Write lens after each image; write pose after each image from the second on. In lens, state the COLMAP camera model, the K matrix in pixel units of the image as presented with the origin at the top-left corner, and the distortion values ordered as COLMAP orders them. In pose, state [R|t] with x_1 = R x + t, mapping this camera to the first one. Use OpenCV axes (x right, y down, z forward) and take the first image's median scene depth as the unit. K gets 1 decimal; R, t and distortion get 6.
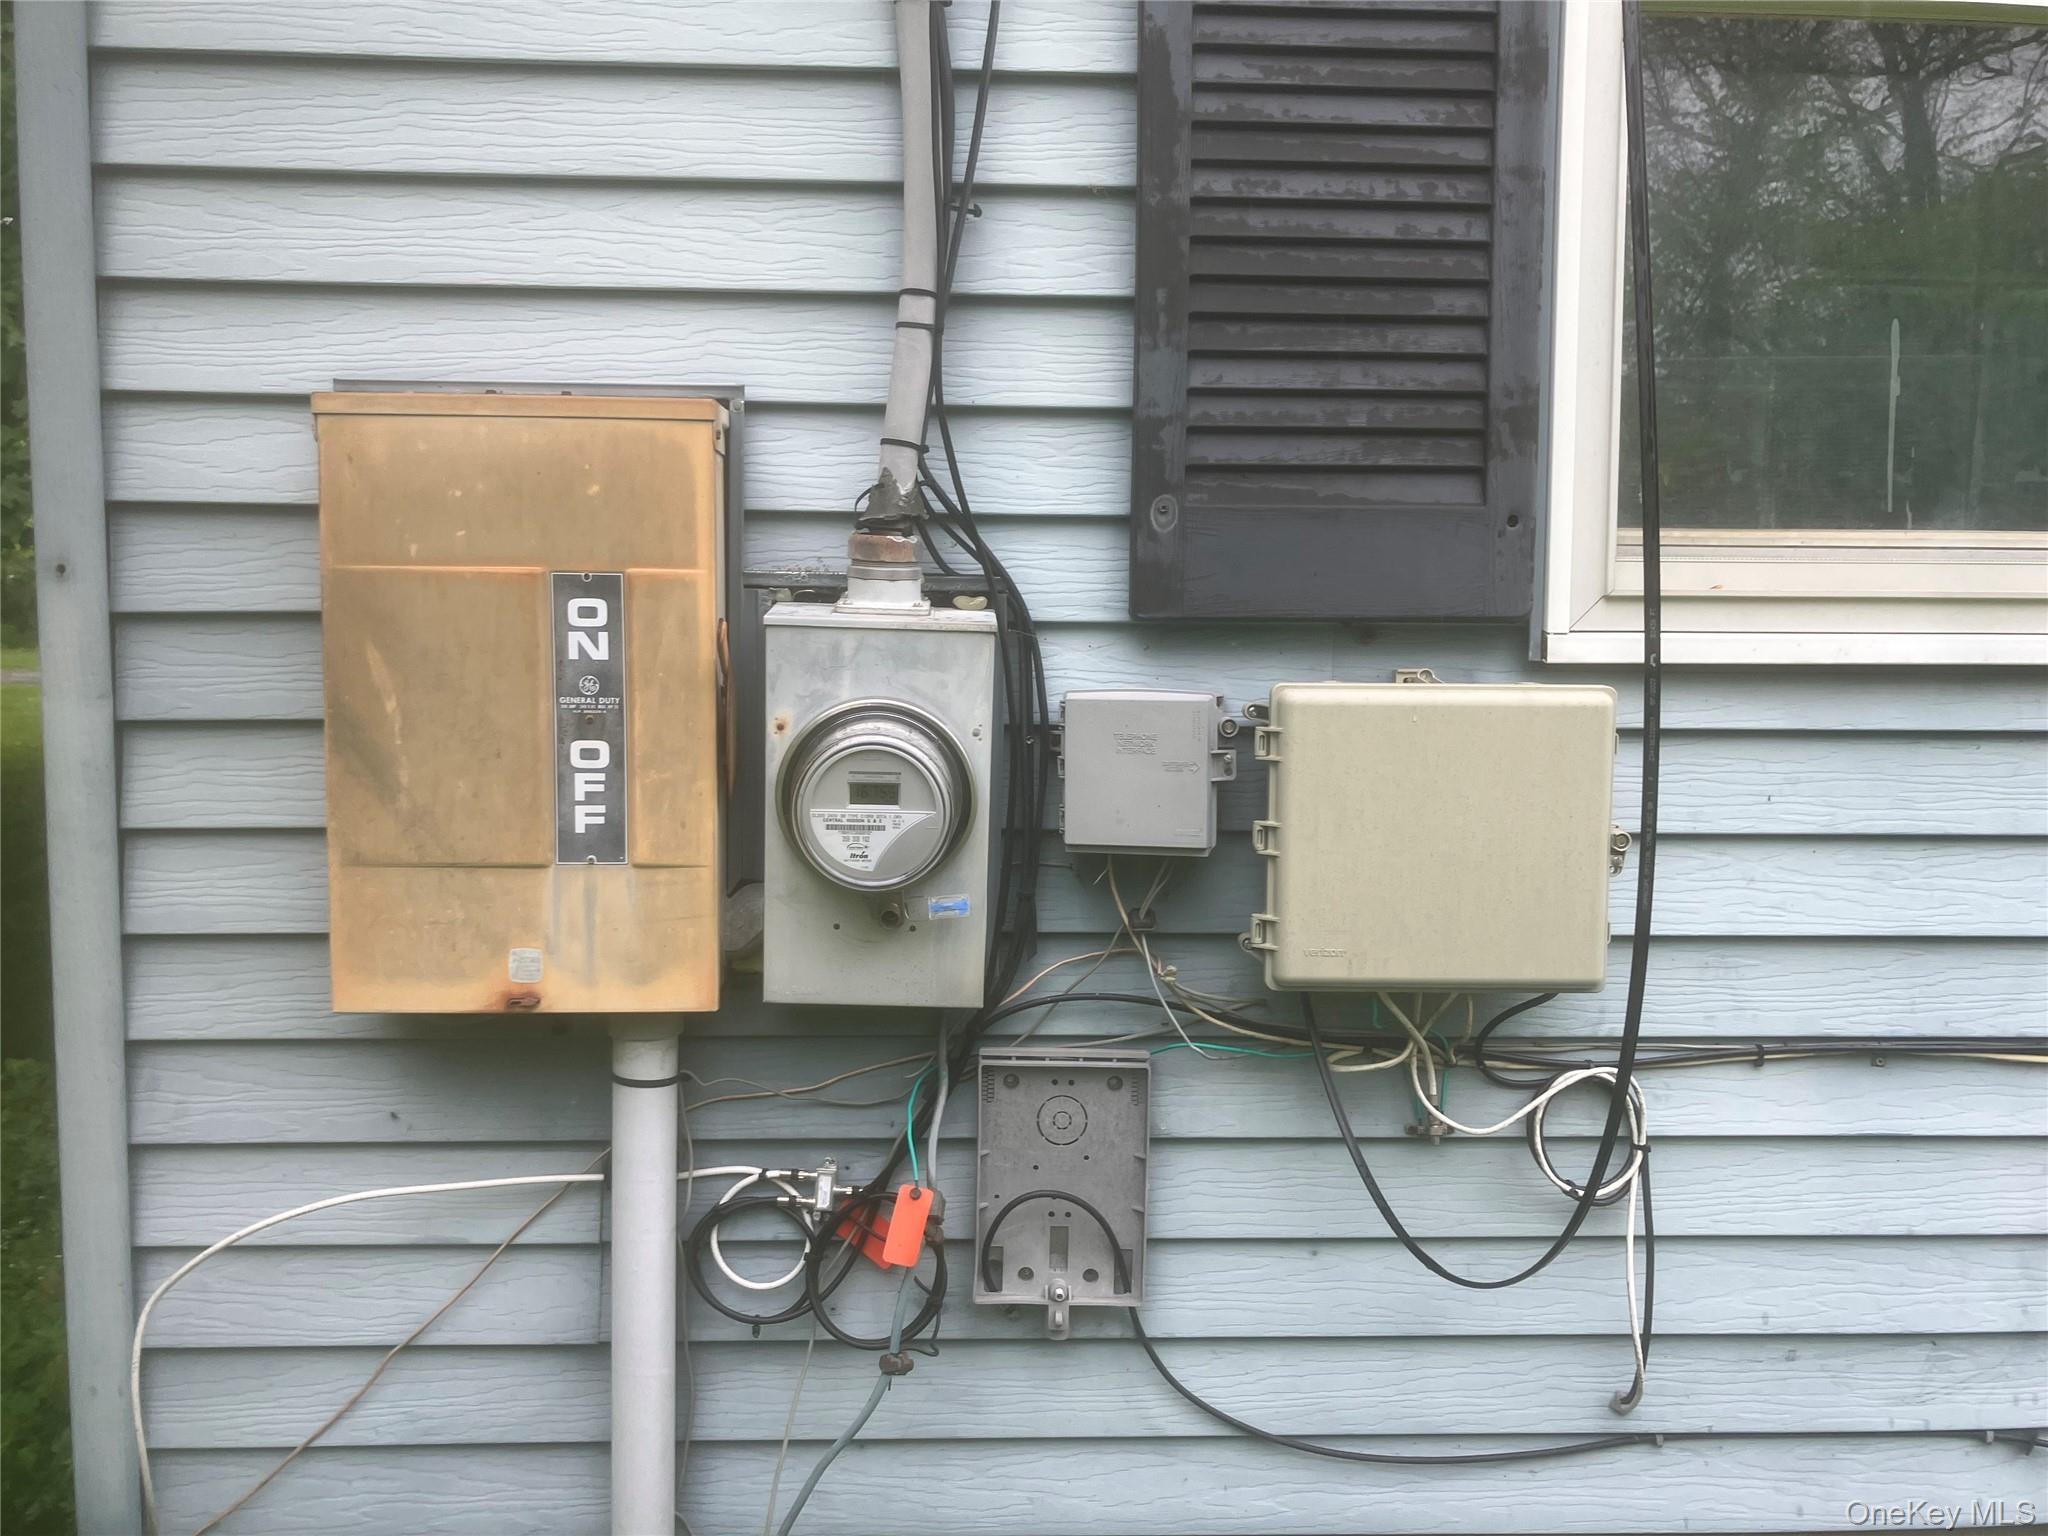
lens RADIAL K [[1686.9, 0, 1024.0], [0, 1686.9, 768.0], [0, 0, 1]] dist [0.006672, 0.001453]
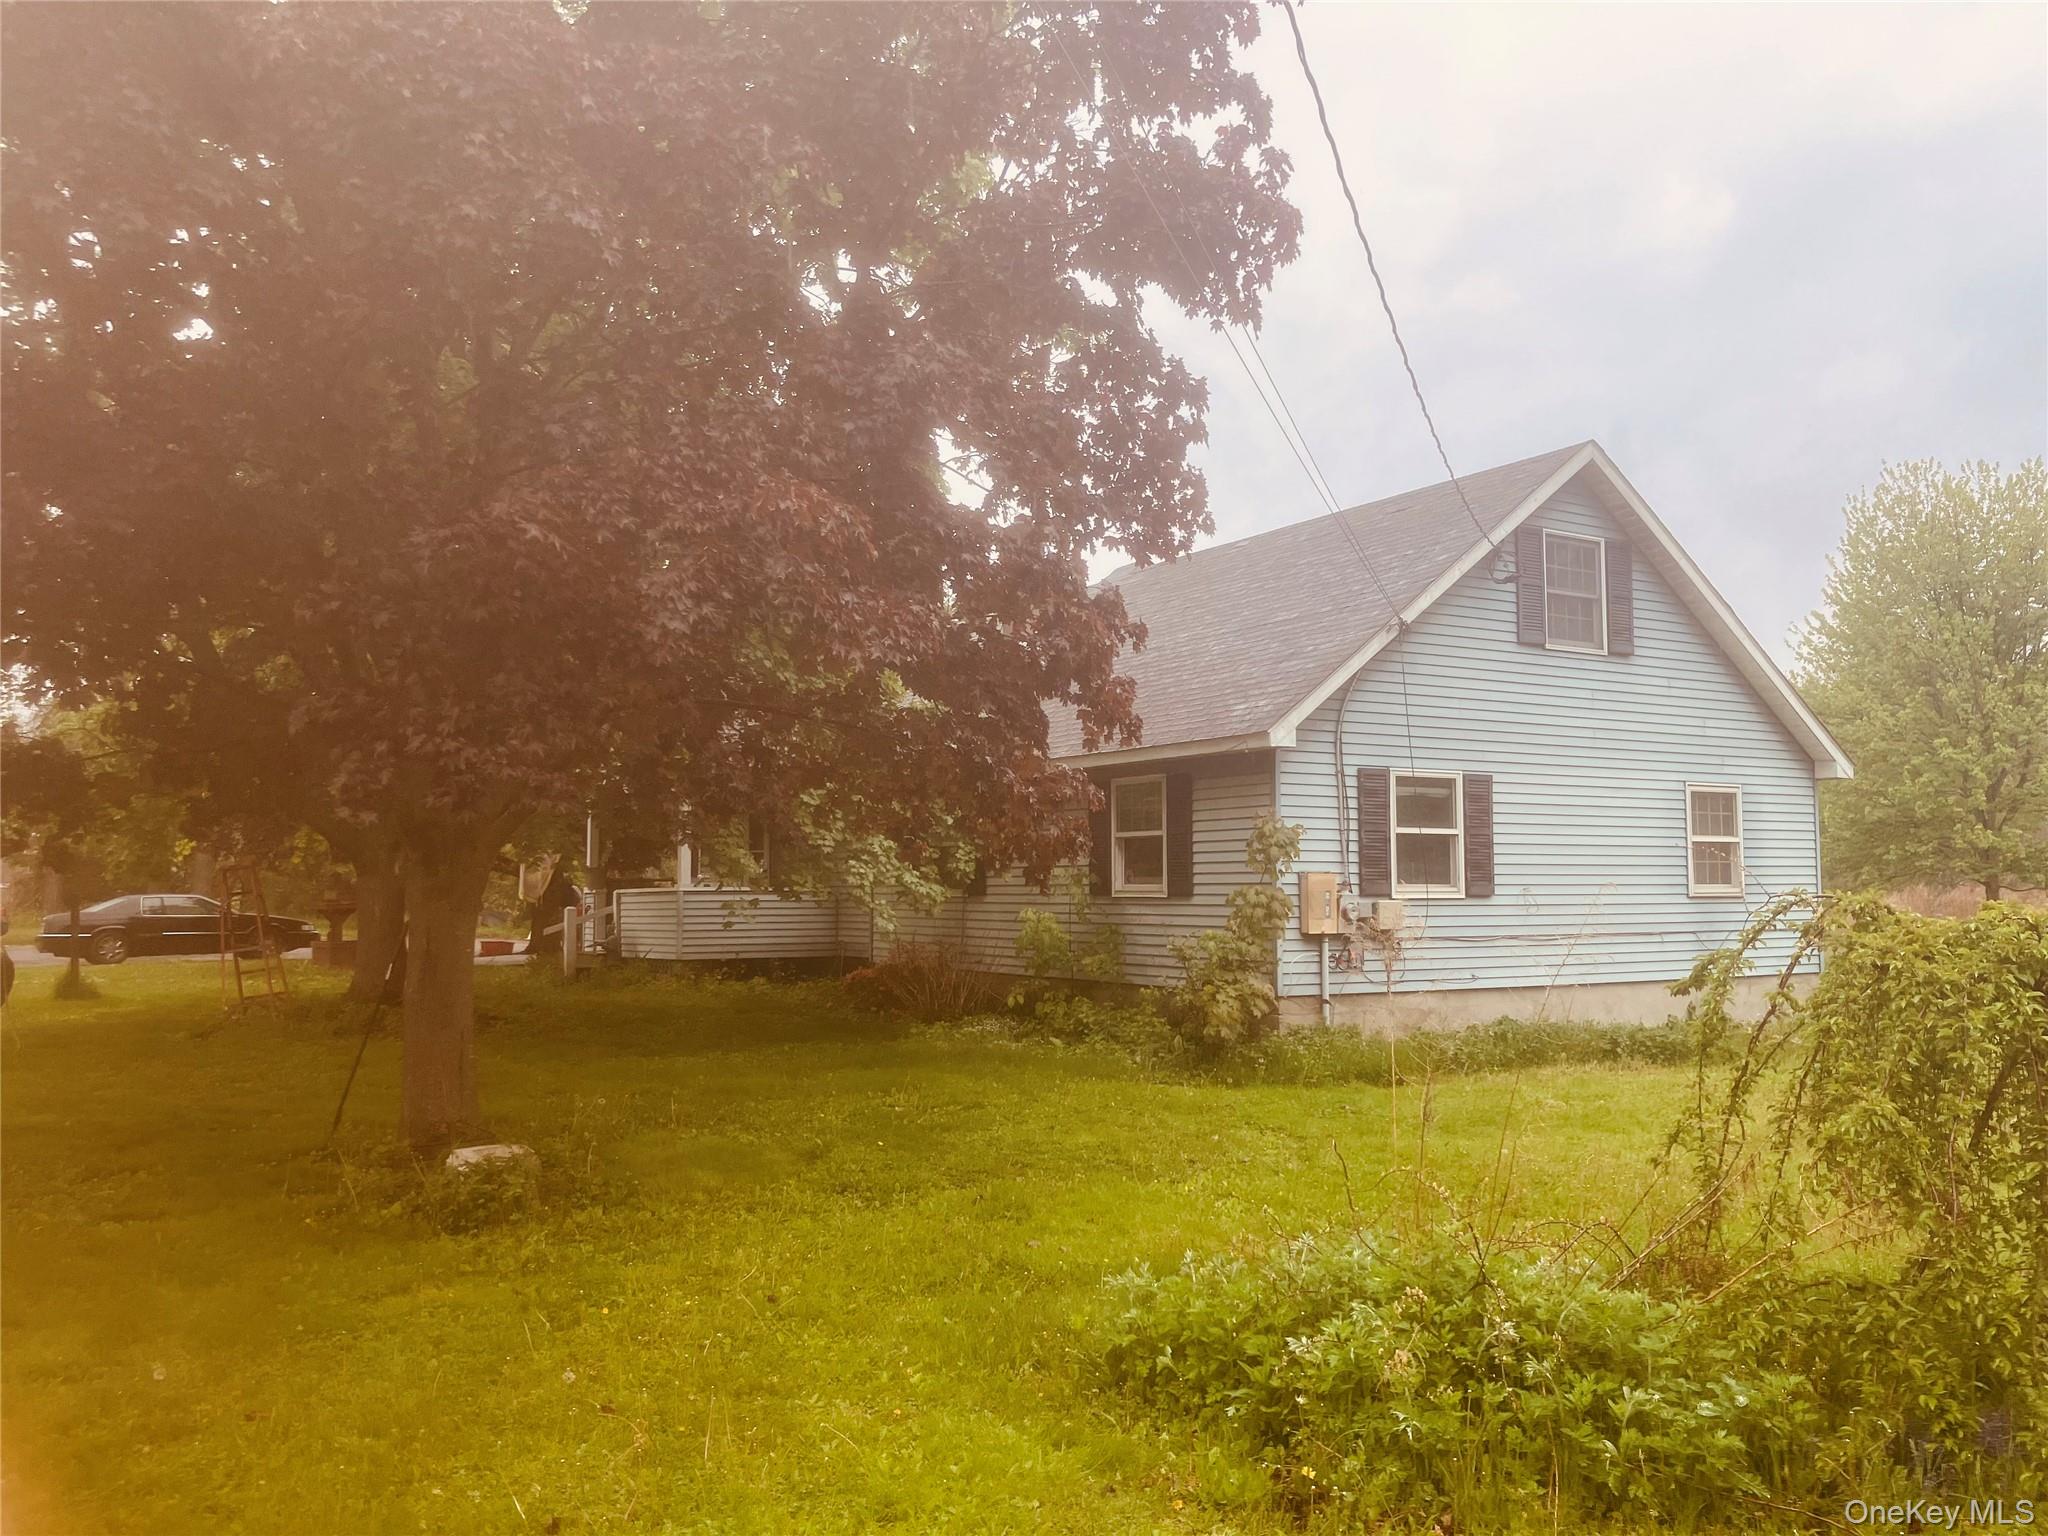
lens RADIAL K [[1686.9, 0, 1024.0], [0, 1686.9, 768.0], [0, 0, 1]] dist [0.006672, 0.001453]
pose [[0.874671, 0.027237, 0.483952, -6.398473], [0.054187, 0.986667, -0.153465, 0.584300], [-0.481679, 0.160455, 0.861533, -6.604875]]
